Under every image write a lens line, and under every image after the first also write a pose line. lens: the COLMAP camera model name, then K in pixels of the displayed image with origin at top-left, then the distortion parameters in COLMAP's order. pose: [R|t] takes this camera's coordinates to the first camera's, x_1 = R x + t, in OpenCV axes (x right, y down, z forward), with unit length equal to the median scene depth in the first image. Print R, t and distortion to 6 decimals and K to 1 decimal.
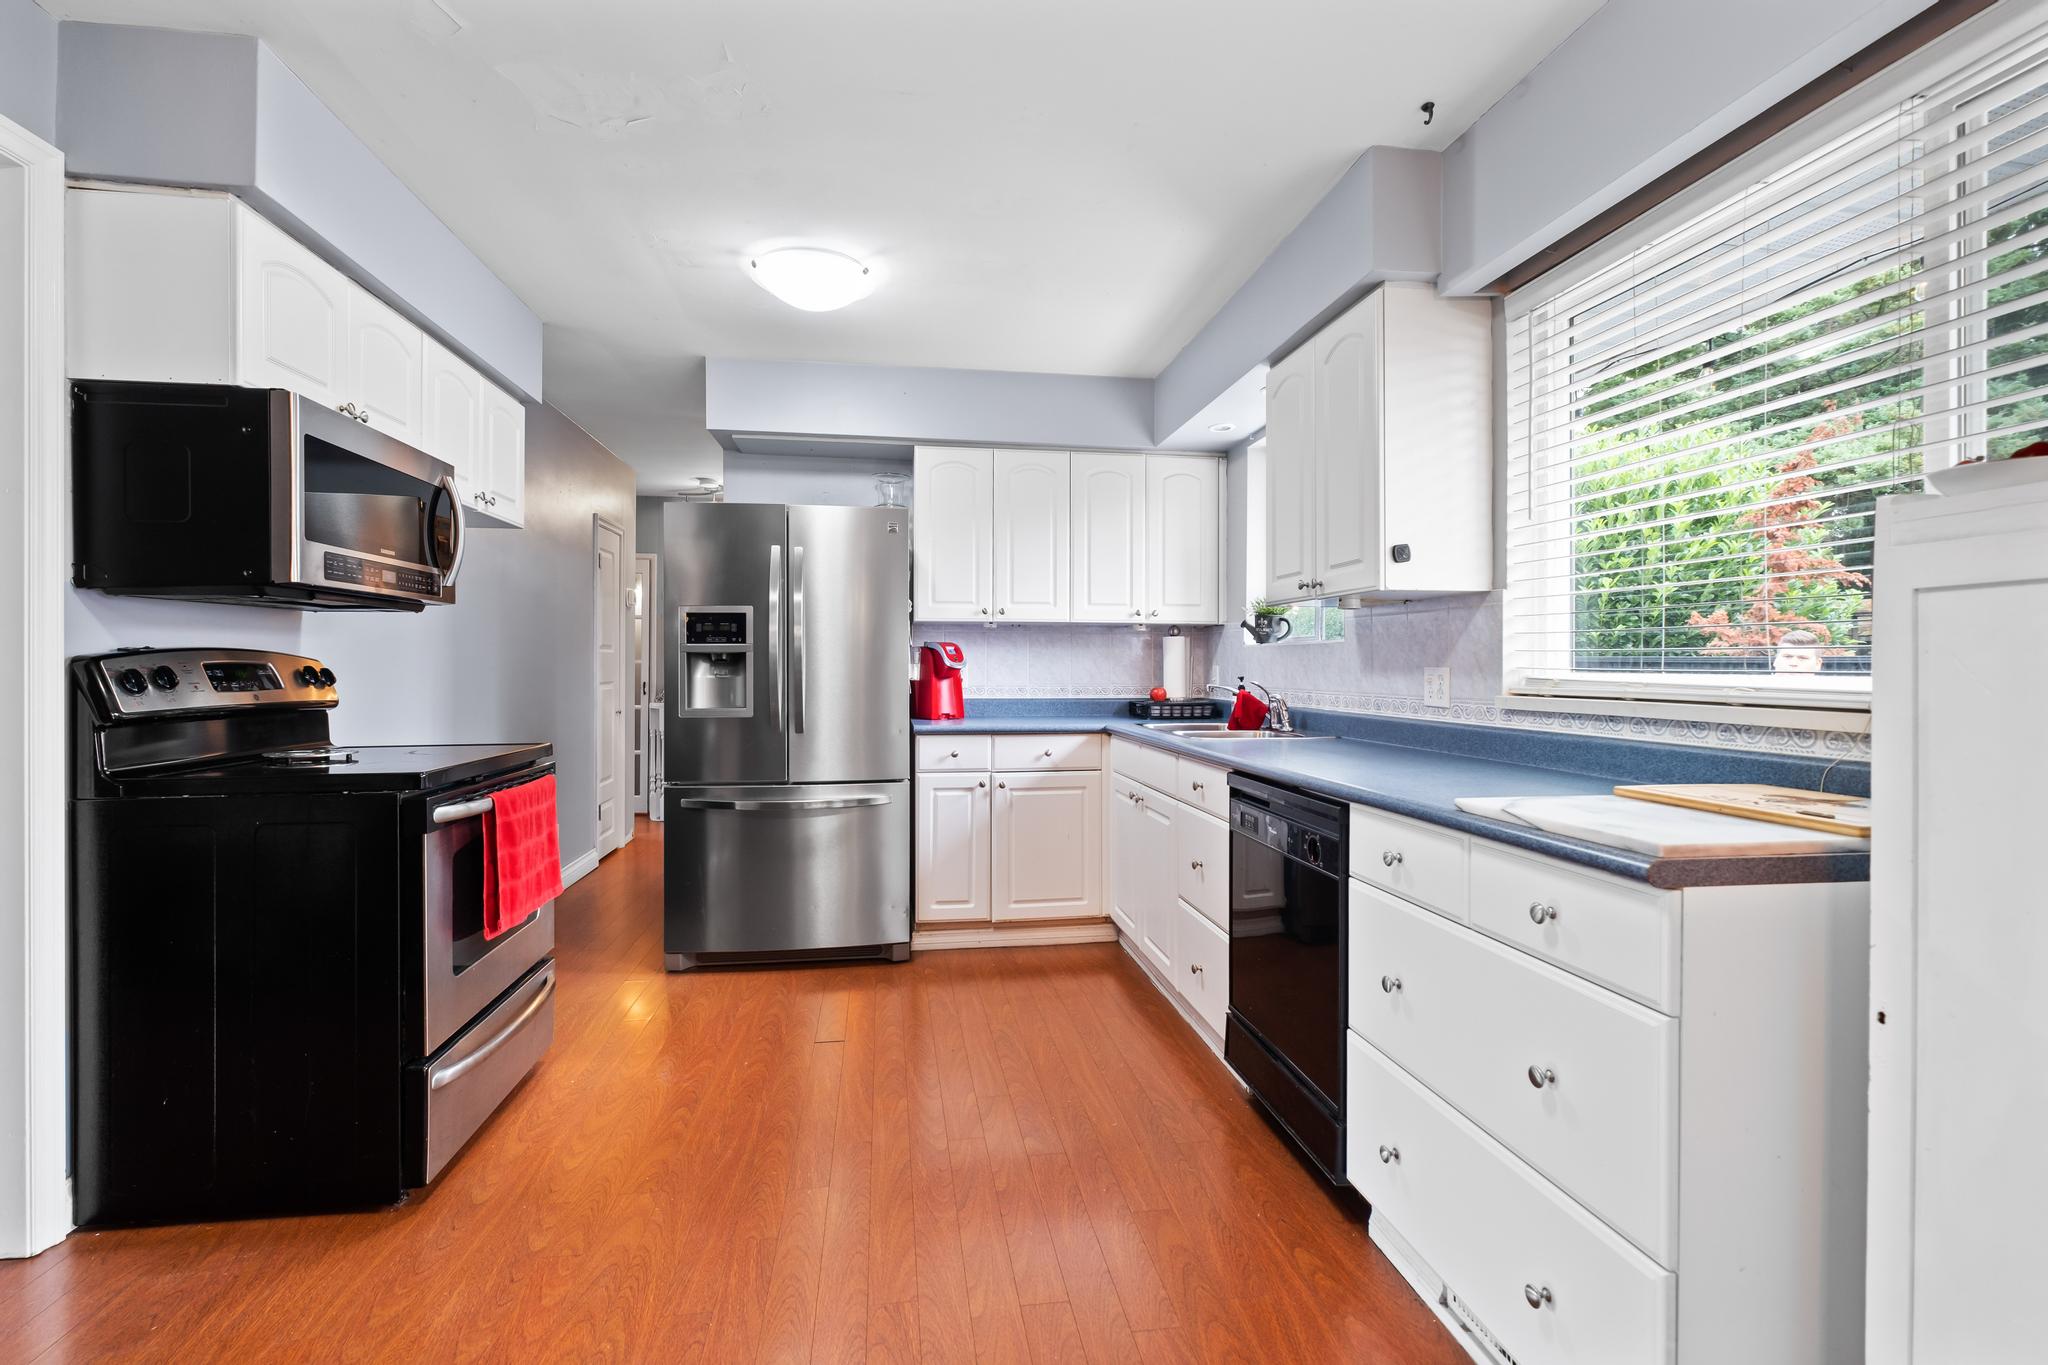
lens RADIAL K [[890.8, 0, 1026.5], [0, 890.8, 671.3], [0, 0, 1]] dist [-0.000058, -0.000022]
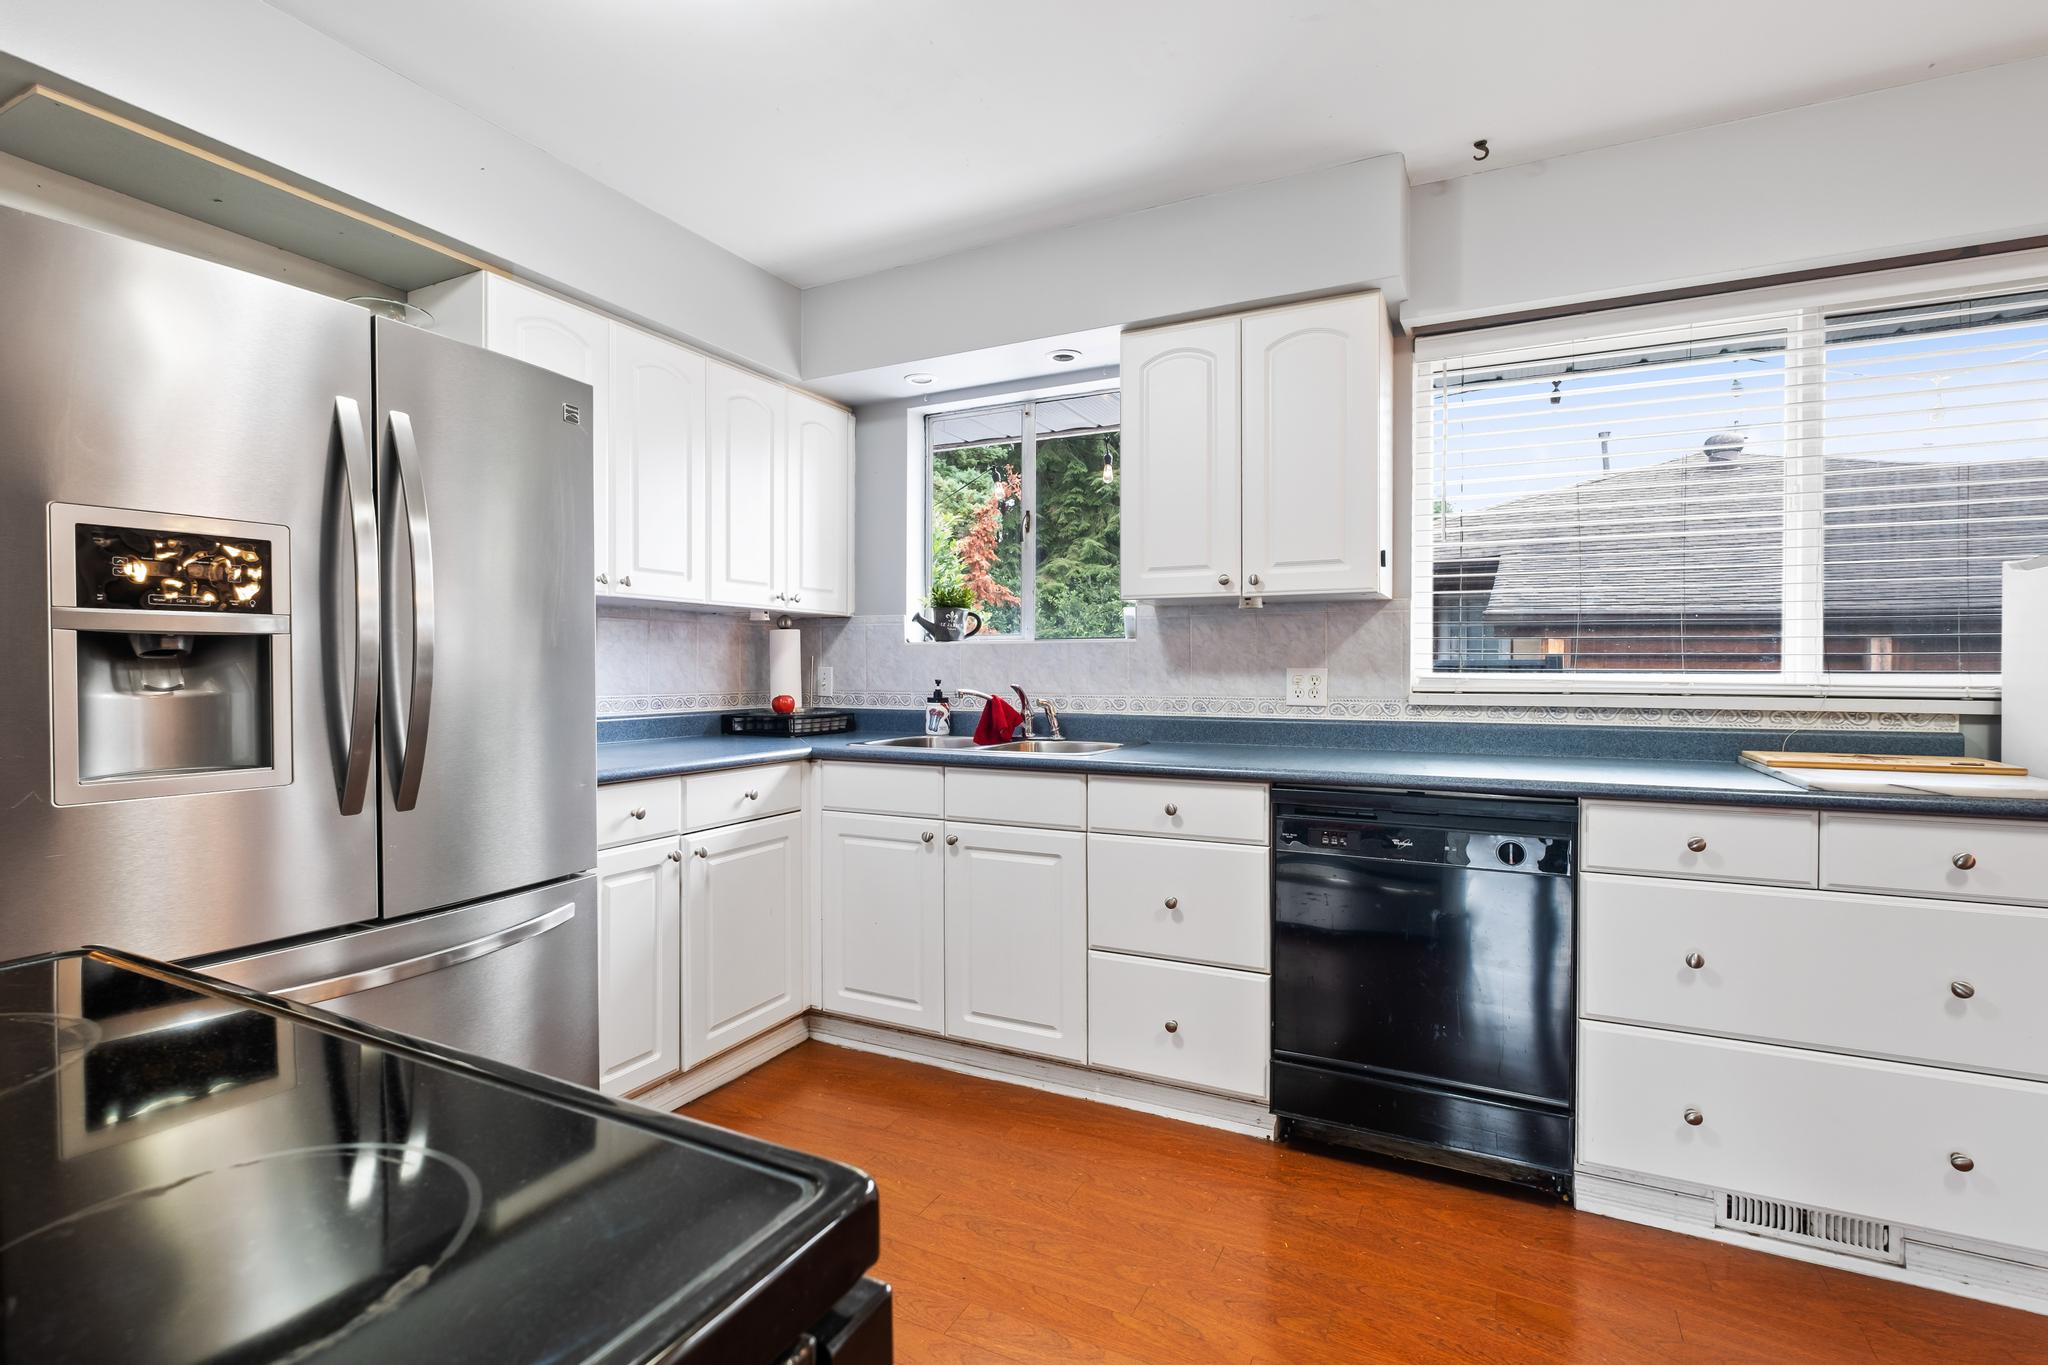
lens RADIAL K [[910.4, 0, 1024.0], [0, 910.4, 682.5], [0, 0, 1]] dist [-0.003294, -0.000078]
pose [[0.595379, -0.009270, 0.803391, -0.410675], [0.003279, 0.999953, 0.009107, 0.000917], [-0.803438, -0.002788, 0.595382, 0.426170]]
